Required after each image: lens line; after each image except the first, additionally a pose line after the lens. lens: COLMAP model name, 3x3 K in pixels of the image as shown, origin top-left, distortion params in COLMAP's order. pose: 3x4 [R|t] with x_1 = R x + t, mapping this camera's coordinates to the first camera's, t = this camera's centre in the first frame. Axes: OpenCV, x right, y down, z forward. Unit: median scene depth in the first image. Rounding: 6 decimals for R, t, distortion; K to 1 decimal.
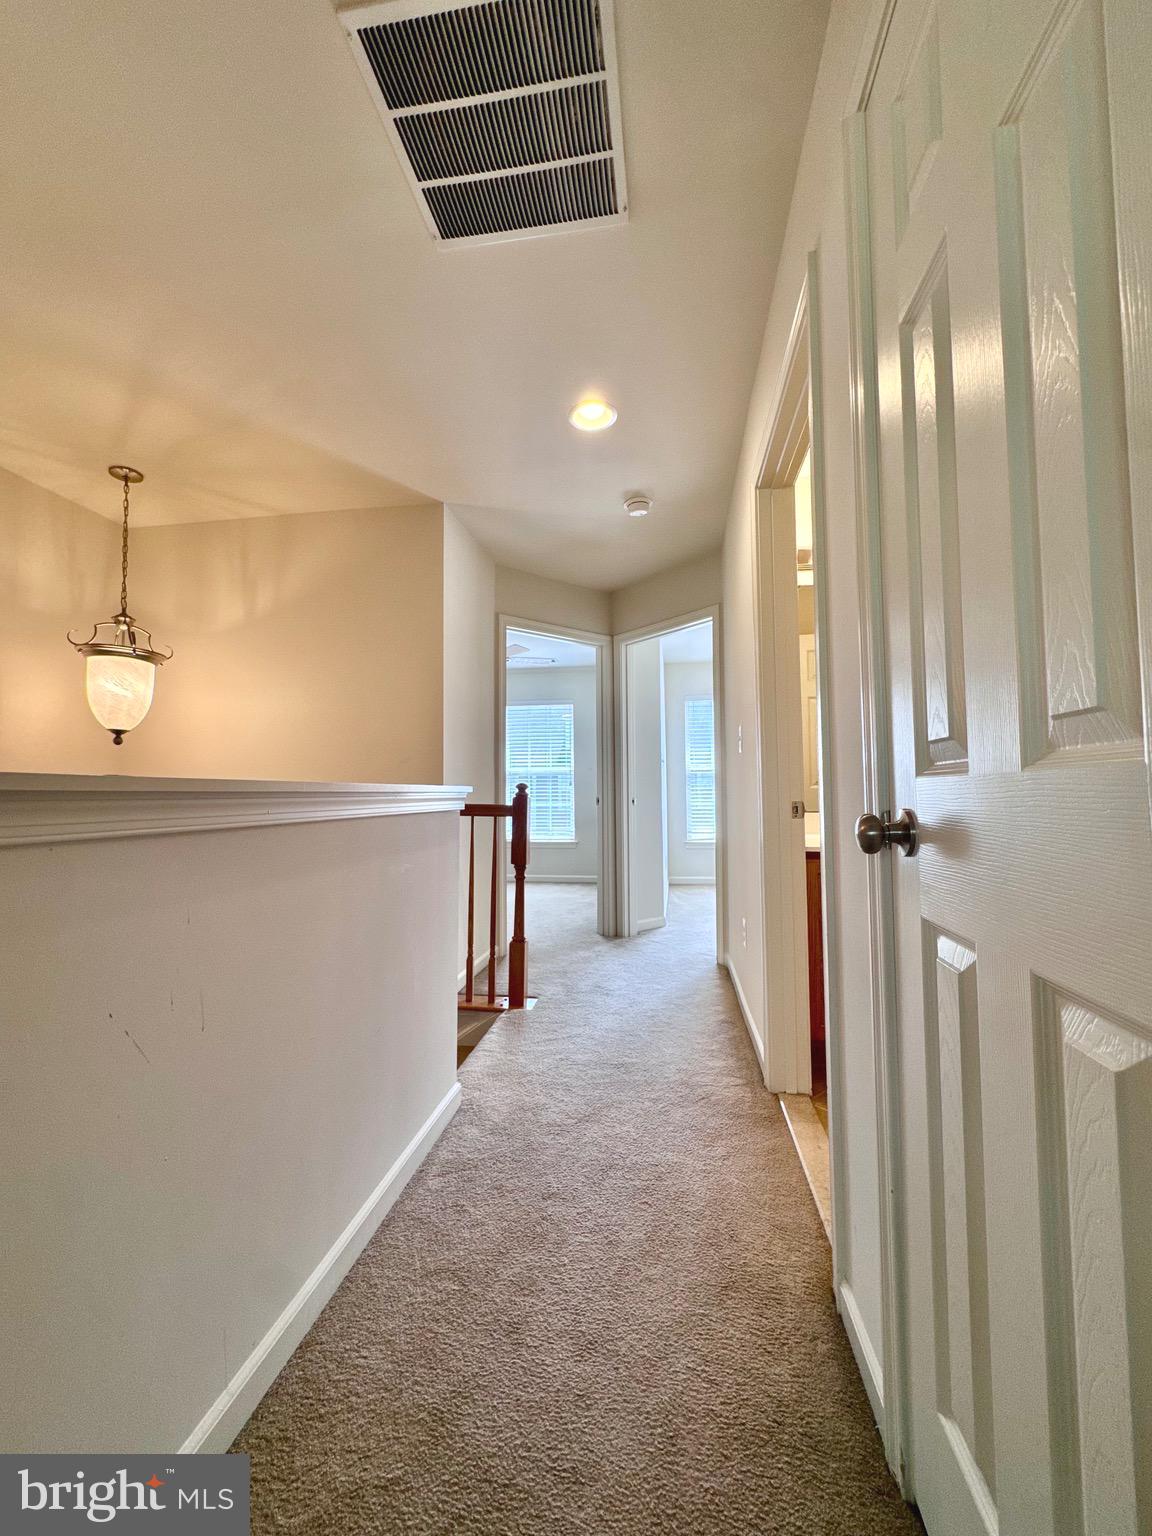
lens RADIAL K [[616.0, 0, 577.3], [0, 616.0, 766.2], [0, 0, 1]] dist [-0.004524, -0.000309]
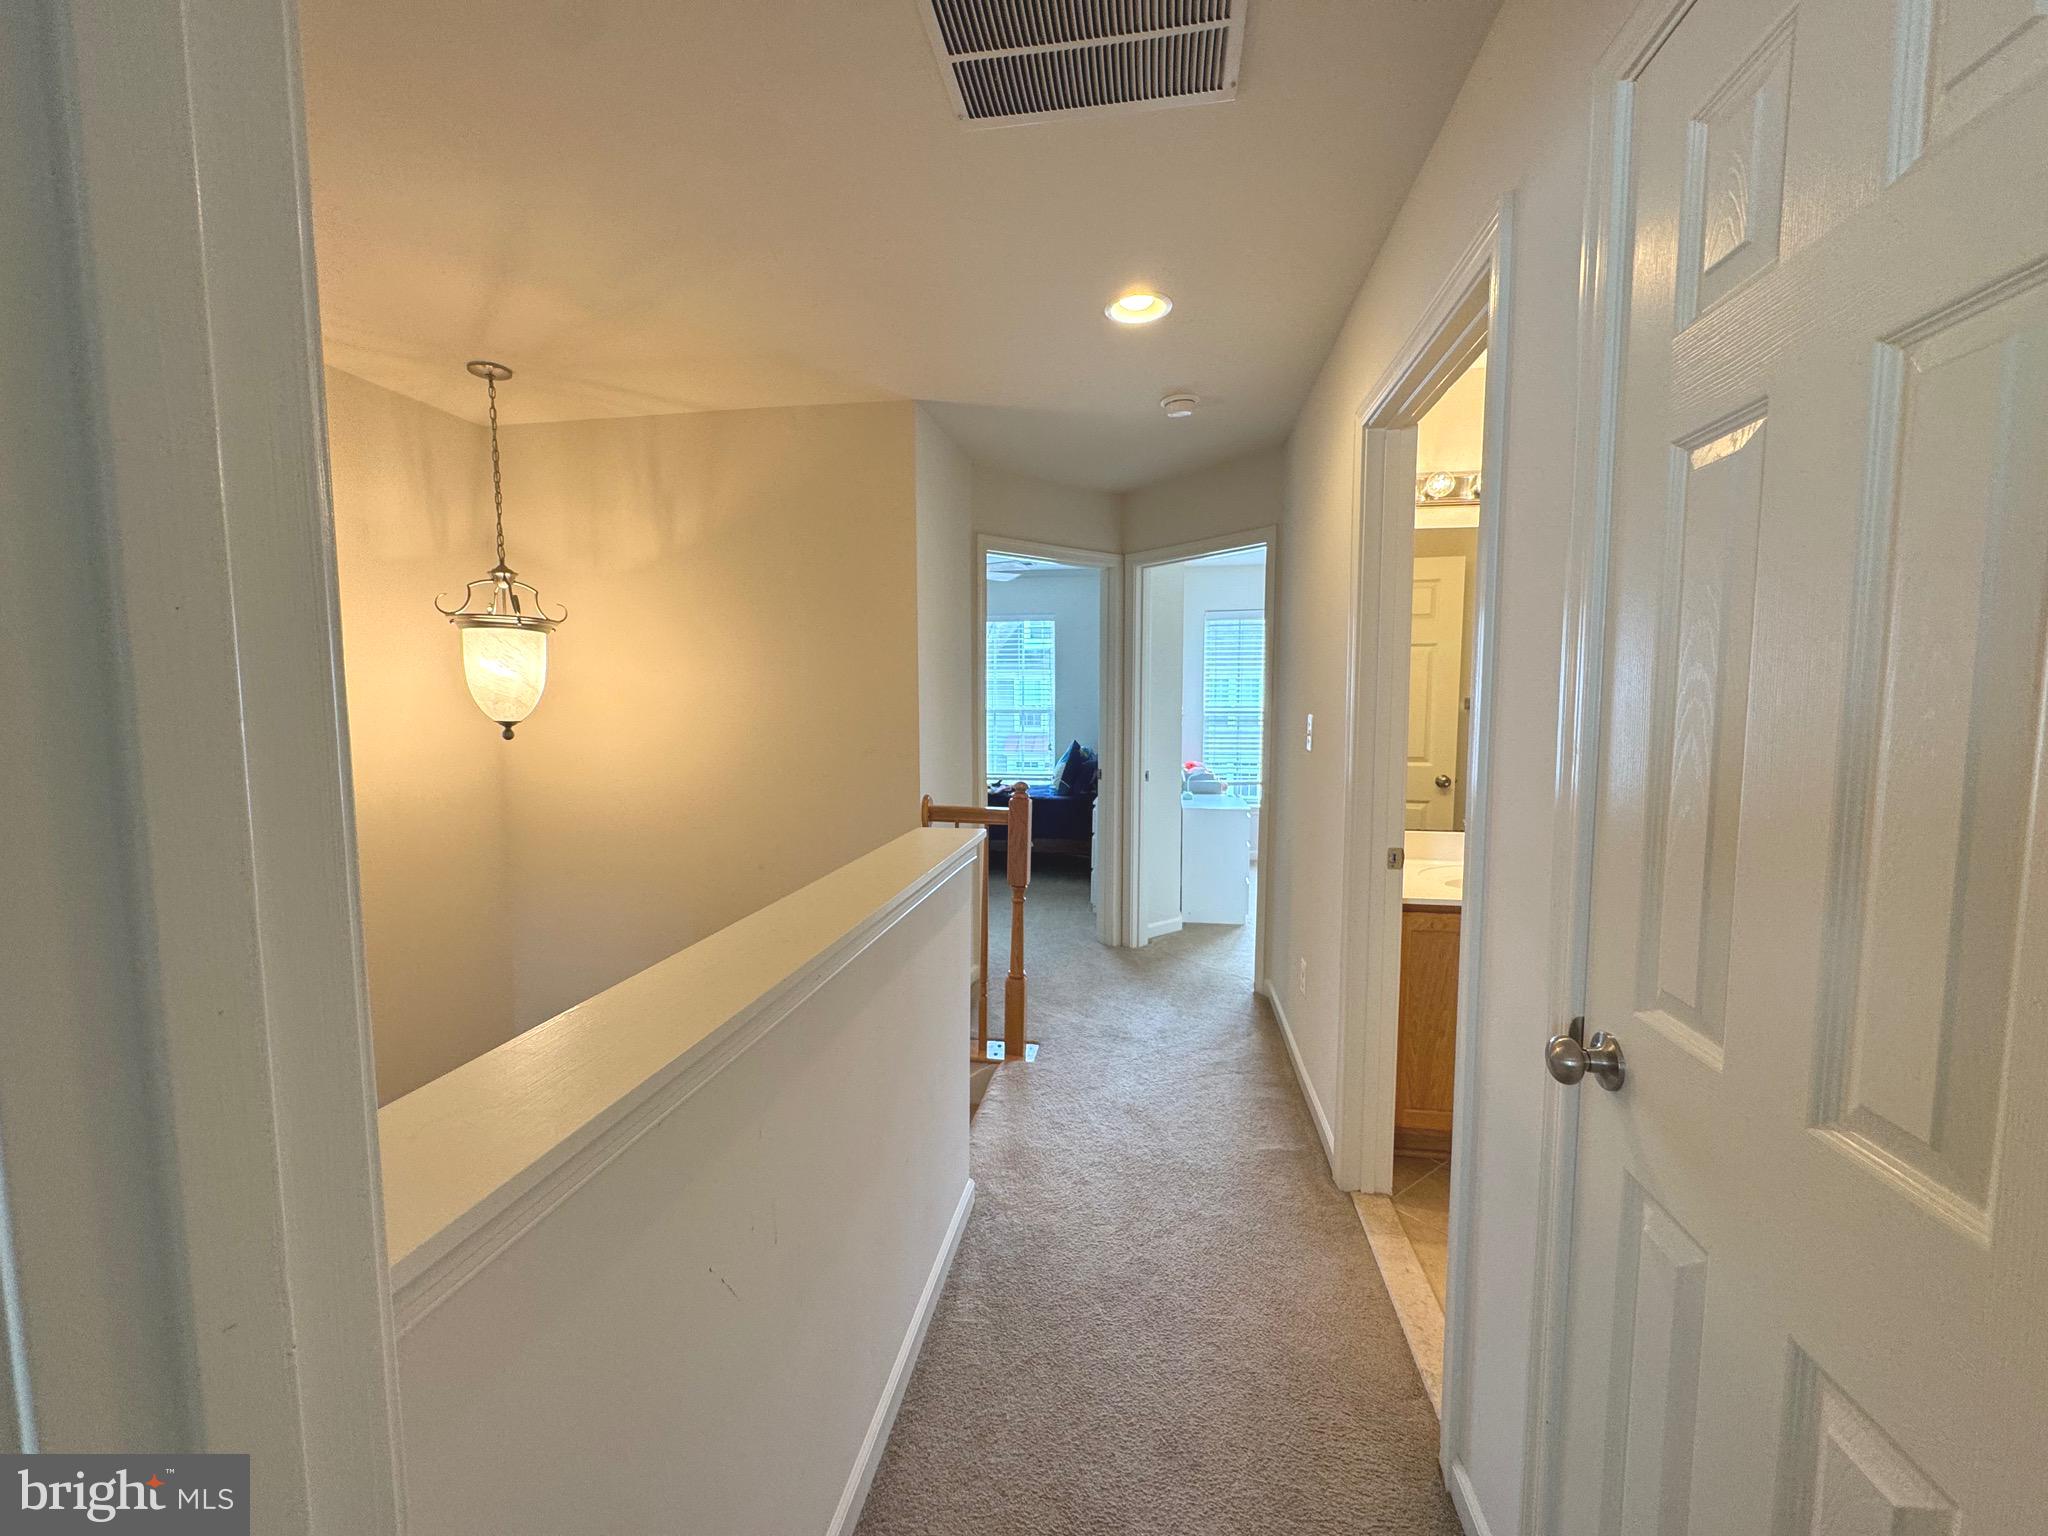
lens RADIAL K [[821.4, 0, 1024.7], [0, 821.4, 766.8], [0, 0, 1]] dist [-0.004524, -0.000309]
pose [[0.999934, 0.007085, -0.009002, -0.084749], [-0.005860, 0.991570, 0.129437, -0.139134], [0.009843, -0.129376, 0.991547, -0.025909]]
